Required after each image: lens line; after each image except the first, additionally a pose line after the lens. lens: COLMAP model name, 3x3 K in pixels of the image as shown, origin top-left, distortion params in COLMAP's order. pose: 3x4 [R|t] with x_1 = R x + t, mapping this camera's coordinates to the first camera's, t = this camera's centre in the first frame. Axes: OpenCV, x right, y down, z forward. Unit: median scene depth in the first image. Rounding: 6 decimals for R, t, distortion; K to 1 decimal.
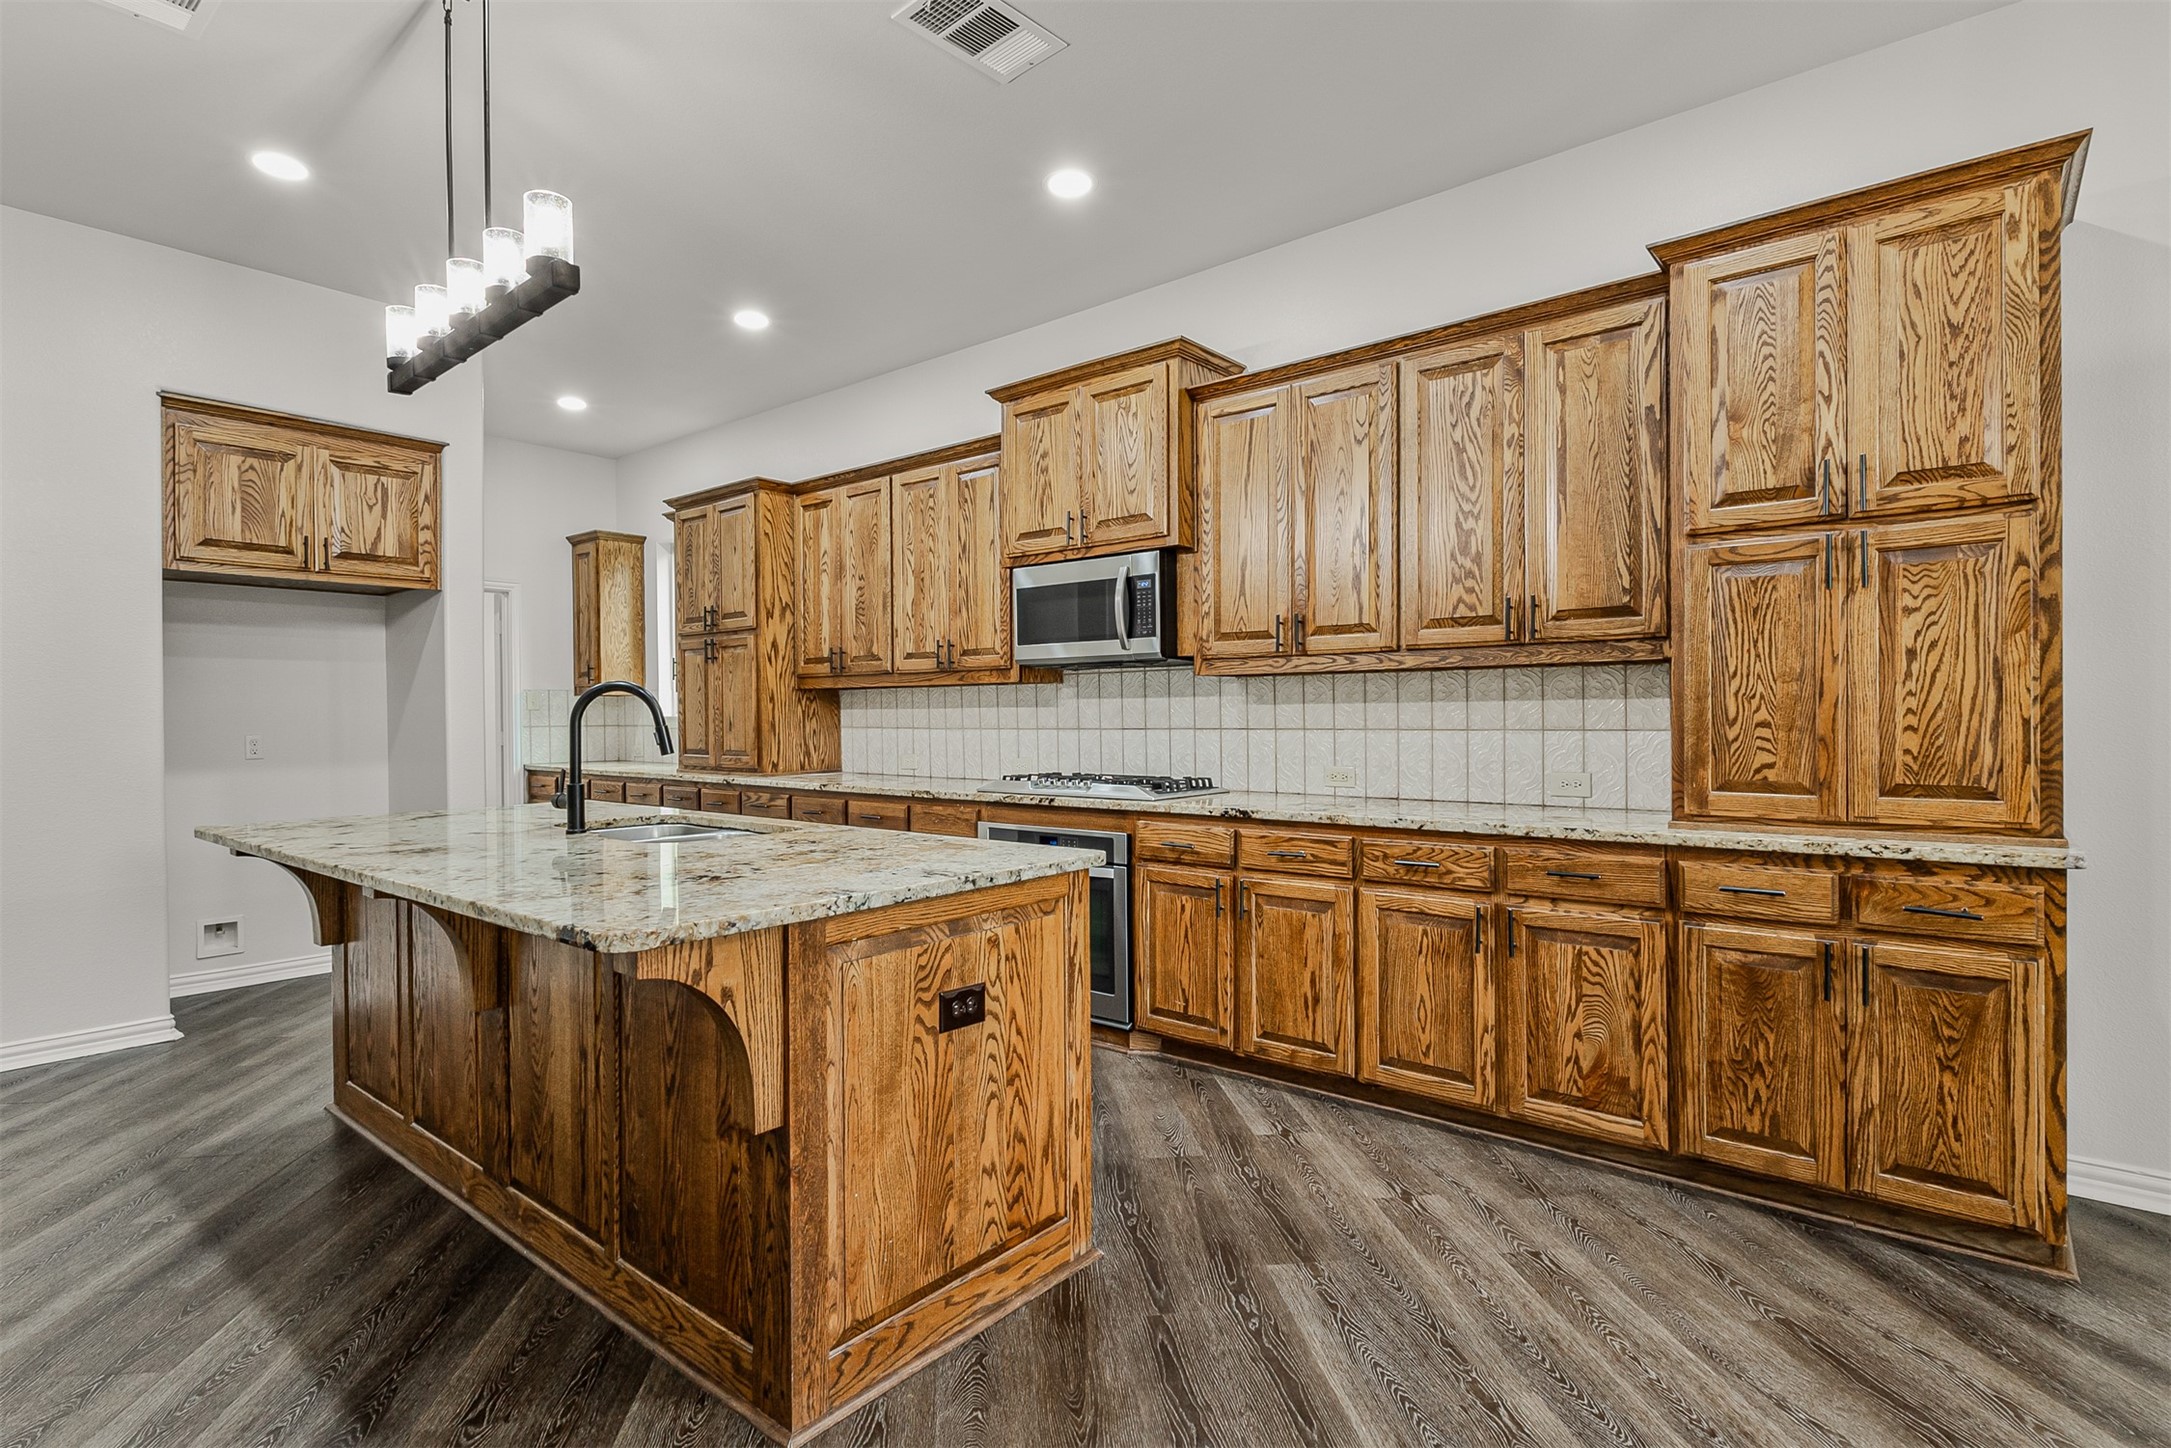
lens RADIAL K [[1054.5, 0, 1075.8], [0, 1054.5, 728.9], [0, 0, 1]] dist [0.013179, -0.002898]
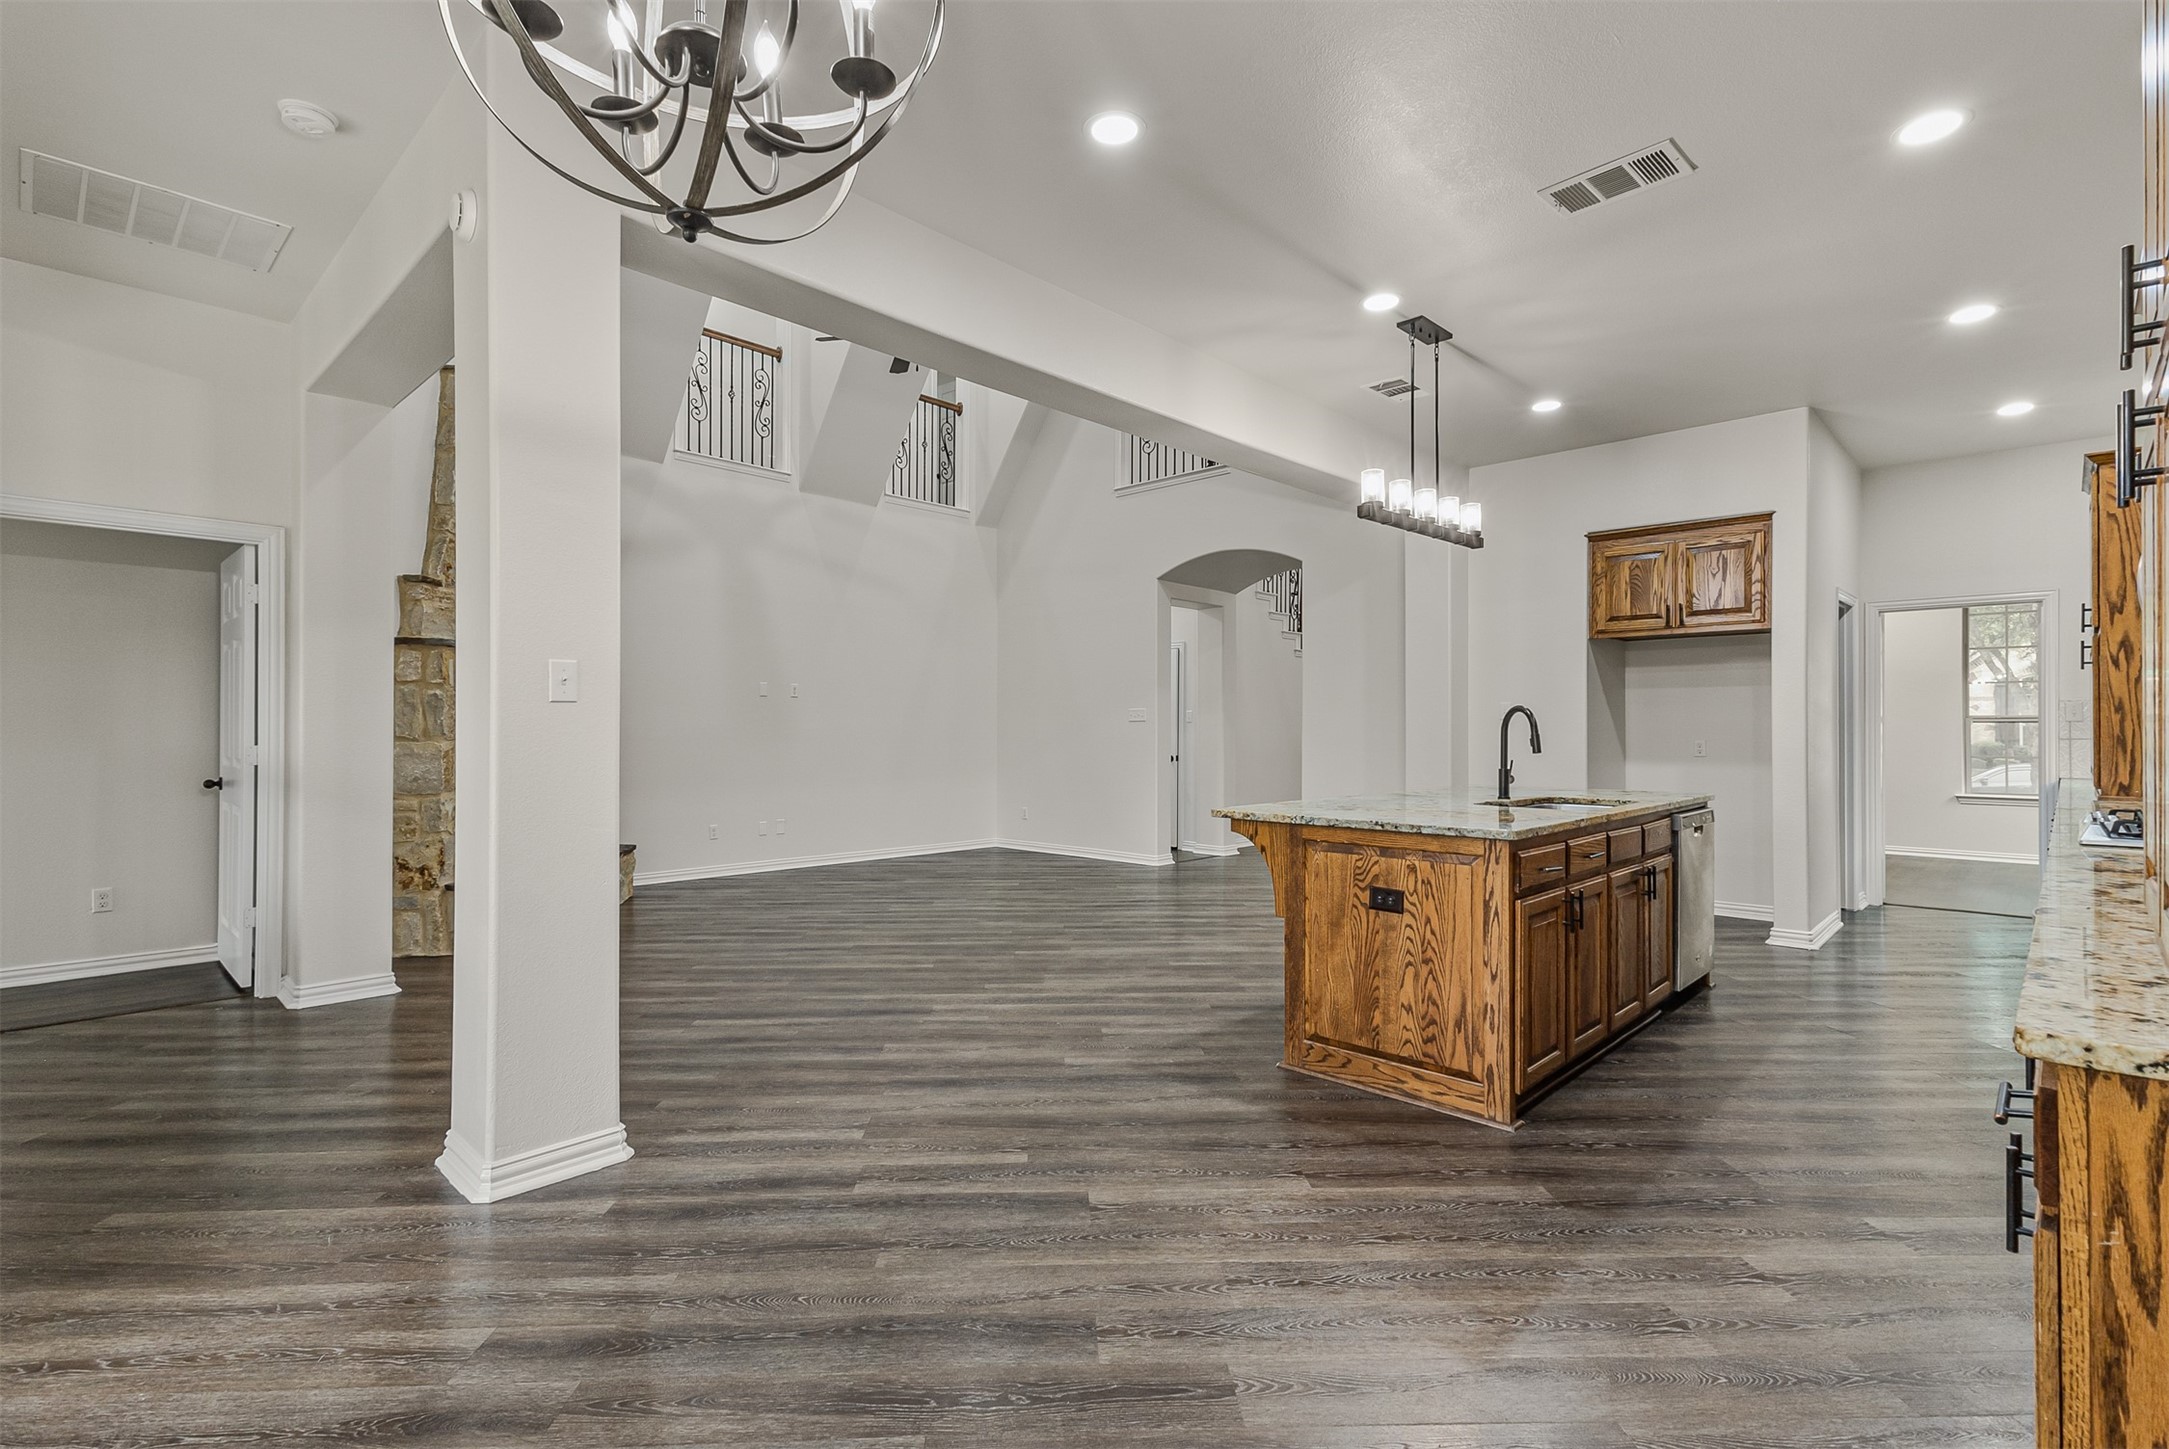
lens RADIAL K [[1010.2, 0, 1100.4], [0, 1010.2, 723.3], [0, 0, 1]] dist [0.027346, -0.005384]
pose [[-0.059278, 0.001070, -0.998241, 1.080749], [-0.015110, 0.999884, 0.001969, -0.011519], [0.998127, 0.015200, -0.059255, 0.442767]]
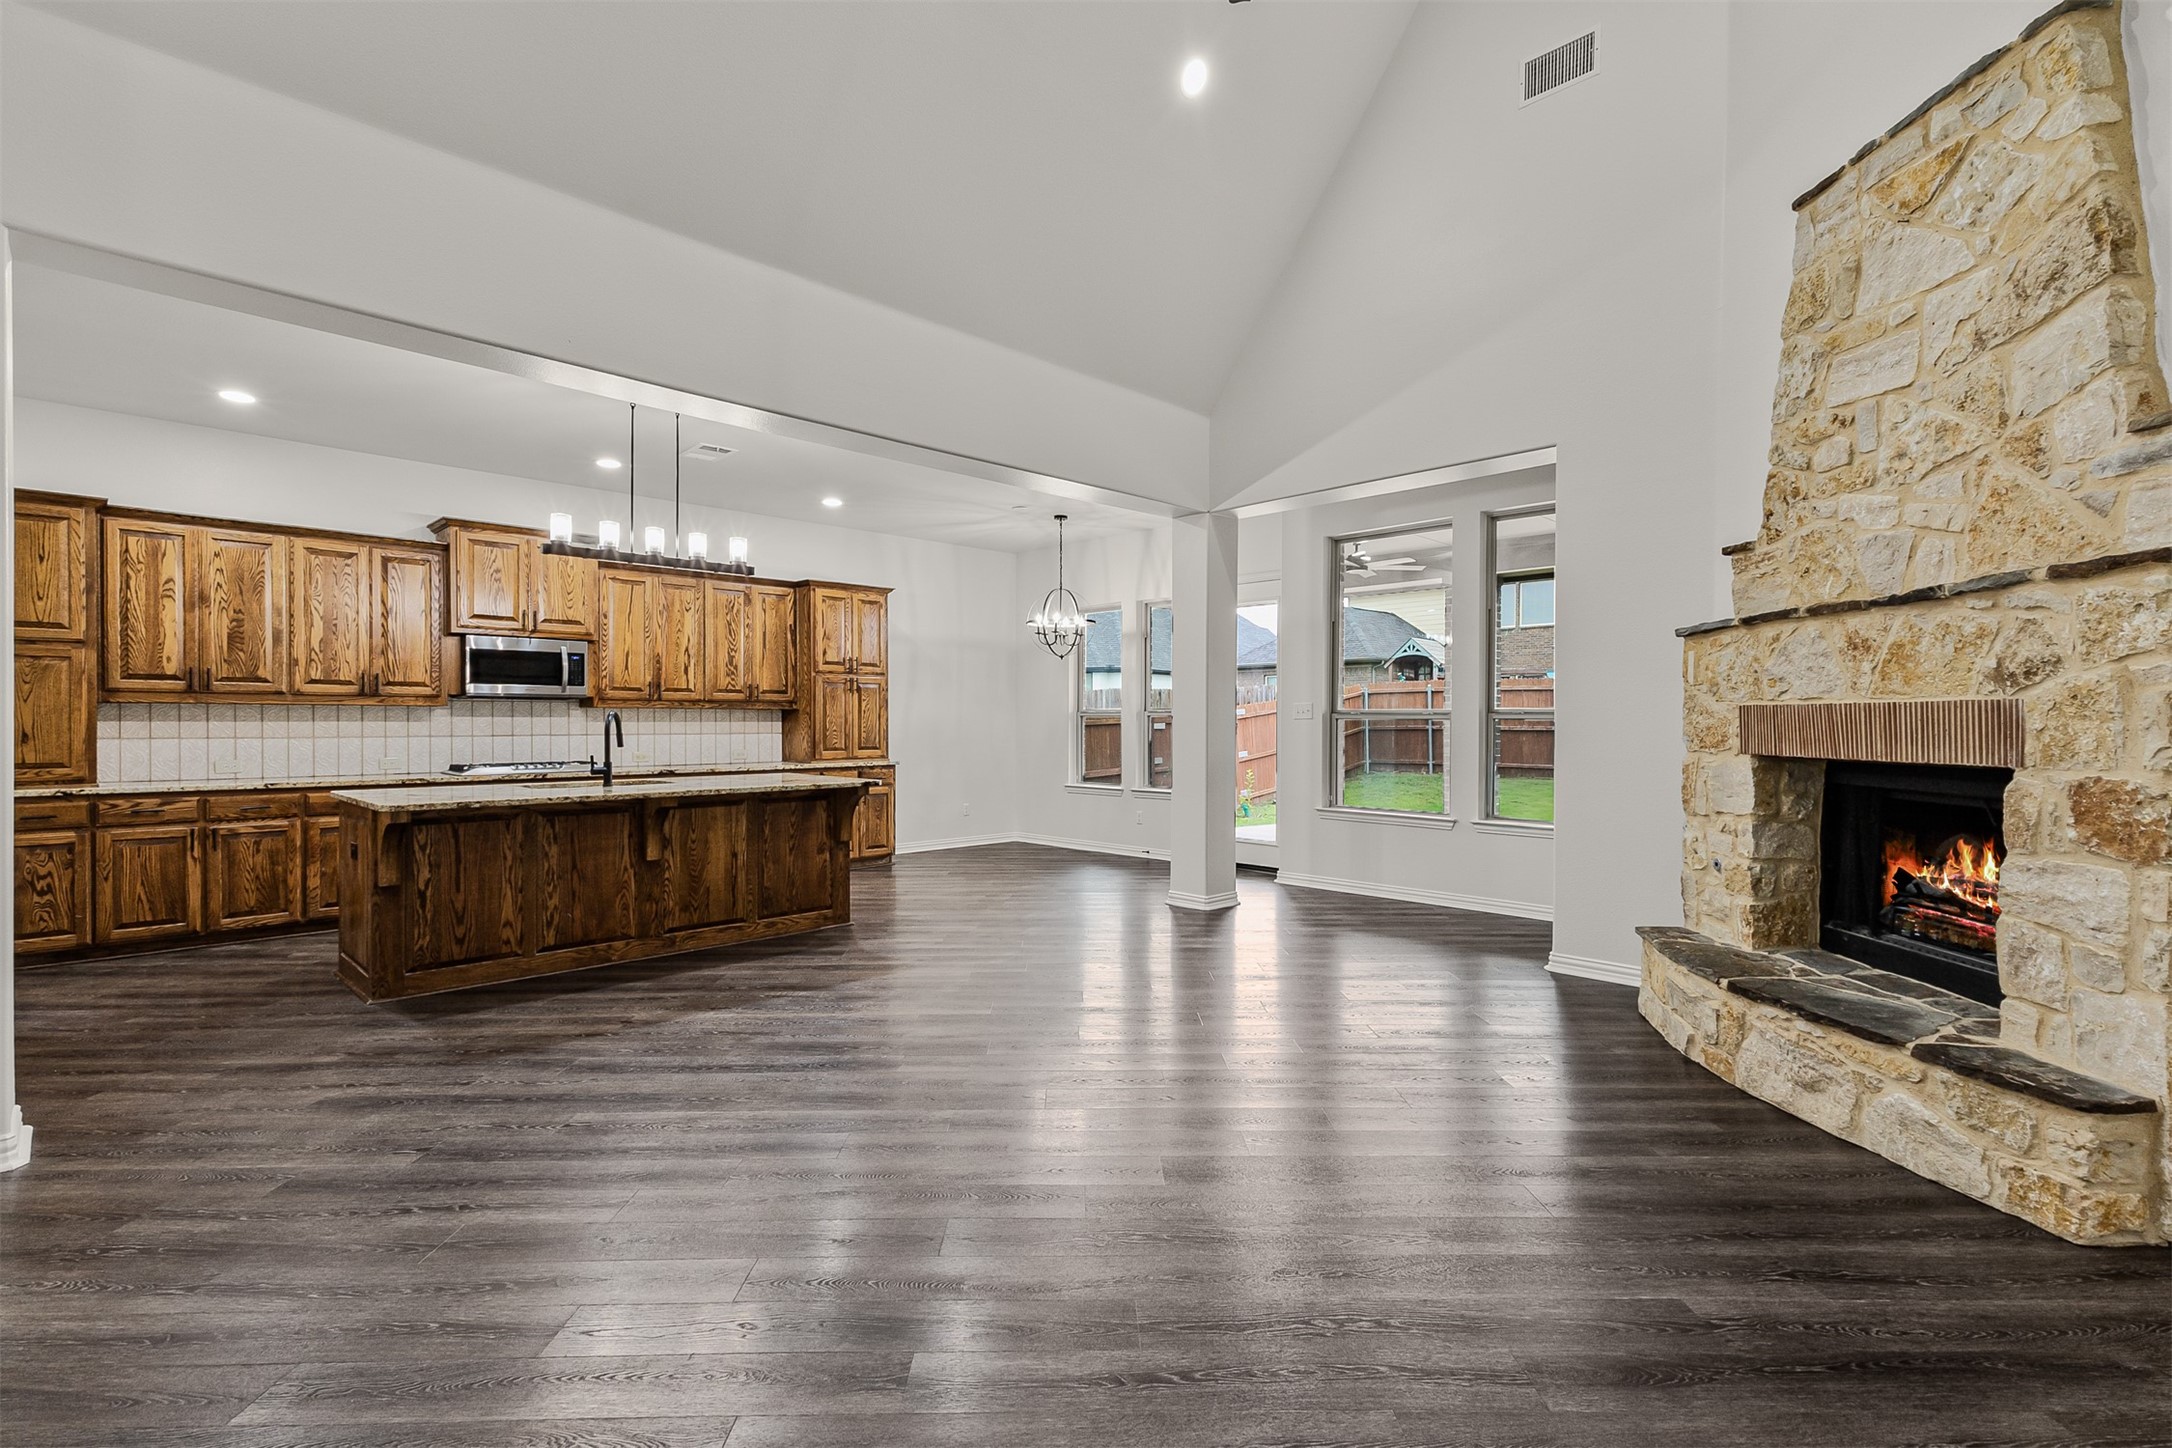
lens RADIAL K [[1011.6, 0, 1090.0], [0, 1011.6, 729.0], [0, 0, 1]] dist [0.027346, -0.005384]
pose [[0.097793, 0.000850, 0.995206, -2.217307], [0.012730, 0.999917, -0.002104, 0.006297], [-0.995125, 0.012875, 0.097774, -0.113286]]
